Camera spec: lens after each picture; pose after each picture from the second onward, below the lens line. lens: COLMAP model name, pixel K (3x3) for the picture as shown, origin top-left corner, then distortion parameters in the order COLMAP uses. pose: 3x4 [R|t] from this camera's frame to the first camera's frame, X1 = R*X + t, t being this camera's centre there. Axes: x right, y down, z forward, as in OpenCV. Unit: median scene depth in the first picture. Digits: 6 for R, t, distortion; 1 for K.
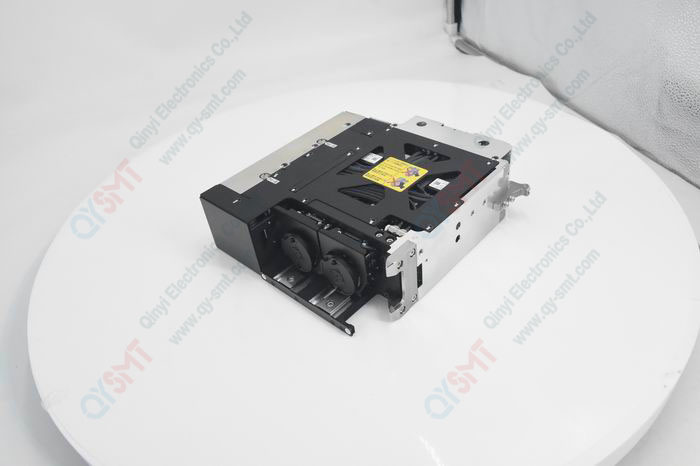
lens RADIAL K [[525.8, 0, 350.0], [0, 525.8, 233.0], [0, 0, 1]] dist [-0.000680, 0.000434]
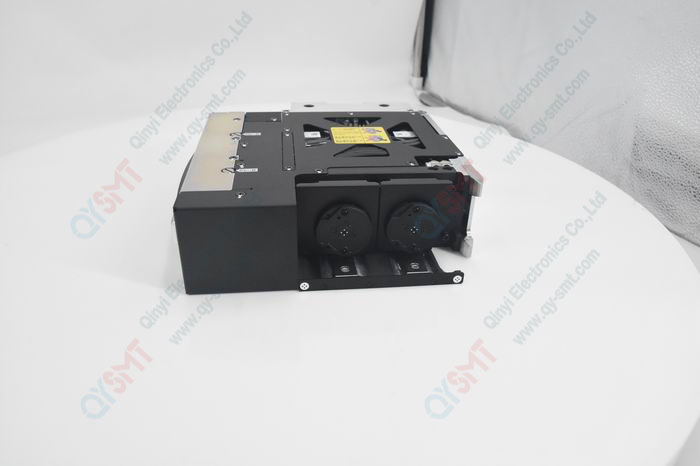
lens RADIAL K [[525.8, 0, 350.0], [0, 525.8, 233.0], [0, 0, 1]] dist [-0.000680, 0.000434]
pose [[0.645173, -0.262687, 0.717458, -0.617645], [0.403217, 0.914685, -0.027693, 0.060631], [-0.648974, 0.307158, 0.696051, 0.424216]]
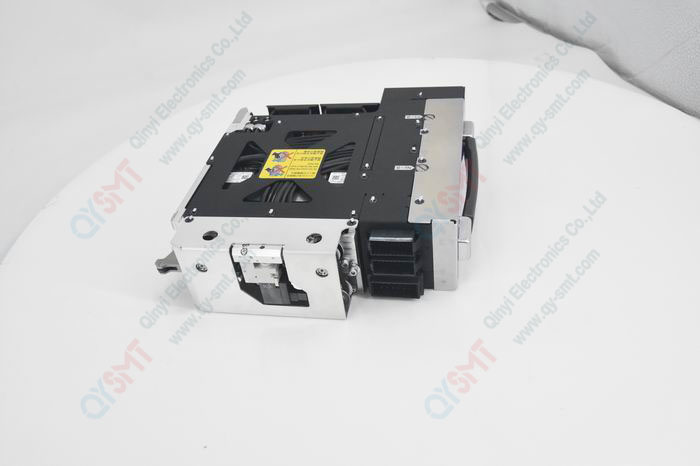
lens RADIAL K [[615.0, 0, 350.0], [0, 615.0, 233.0], [0, 0, 1]] dist [-0.002751, -0.000759]
pose [[-0.821077, 0.484673, -0.301538, 0.365266], [-0.187185, 0.270429, 0.944368, -1.042662], [0.539254, 0.831842, -0.131320, 1.265553]]
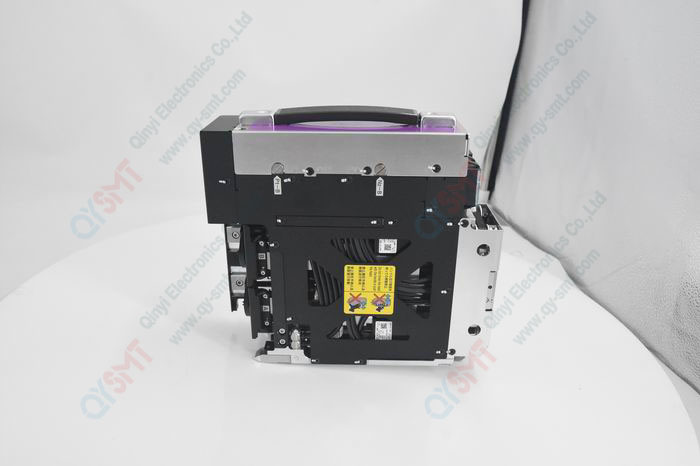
lens RADIAL K [[514.0, 0, 350.0], [0, 514.0, 233.0], [0, 0, 1]] dist [0.001805, 0.000921]
pose [[0.665900, 0.656986, 0.353478, -0.310527], [-0.505787, 0.049272, 0.861250, -0.855261], [0.548413, -0.752291, 0.365105, 0.725259]]
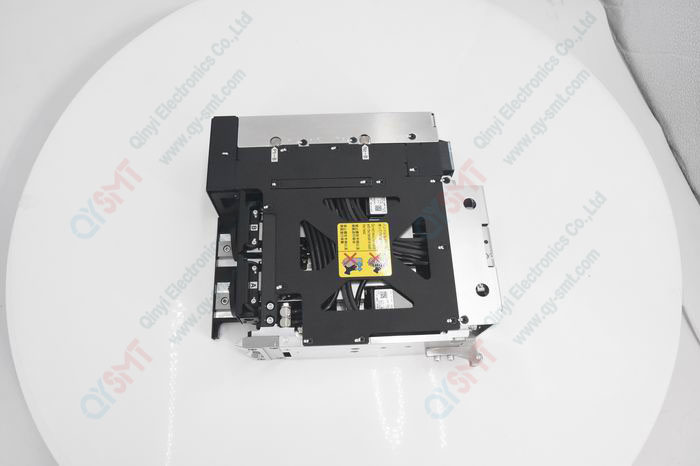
lens RADIAL K [[476.1, 0, 350.0], [0, 476.1, 233.0], [0, 0, 1]] dist [-0.069043, -0.000304]
pose [[0.701581, 0.697418, -0.146263, 0.164700], [-0.518136, 0.640181, 0.567189, -0.559153], [0.489202, -0.322145, 0.810496, 0.354706]]
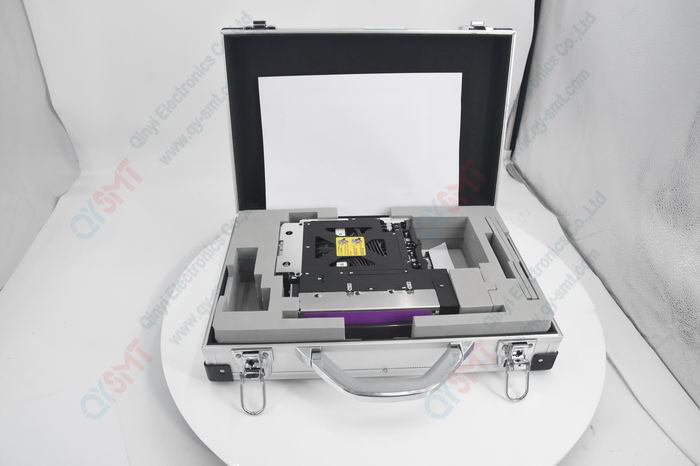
lens RADIAL K [[476.1, 0, 350.0], [0, 476.1, 233.0], [0, 0, 1]] dist [-0.069043, -0.000304]
pose [[-0.710152, -0.324561, 0.624775, -0.789404], [0.487107, 0.414229, 0.768857, -1.222448], [-0.508341, 0.850338, -0.136069, 1.151322]]
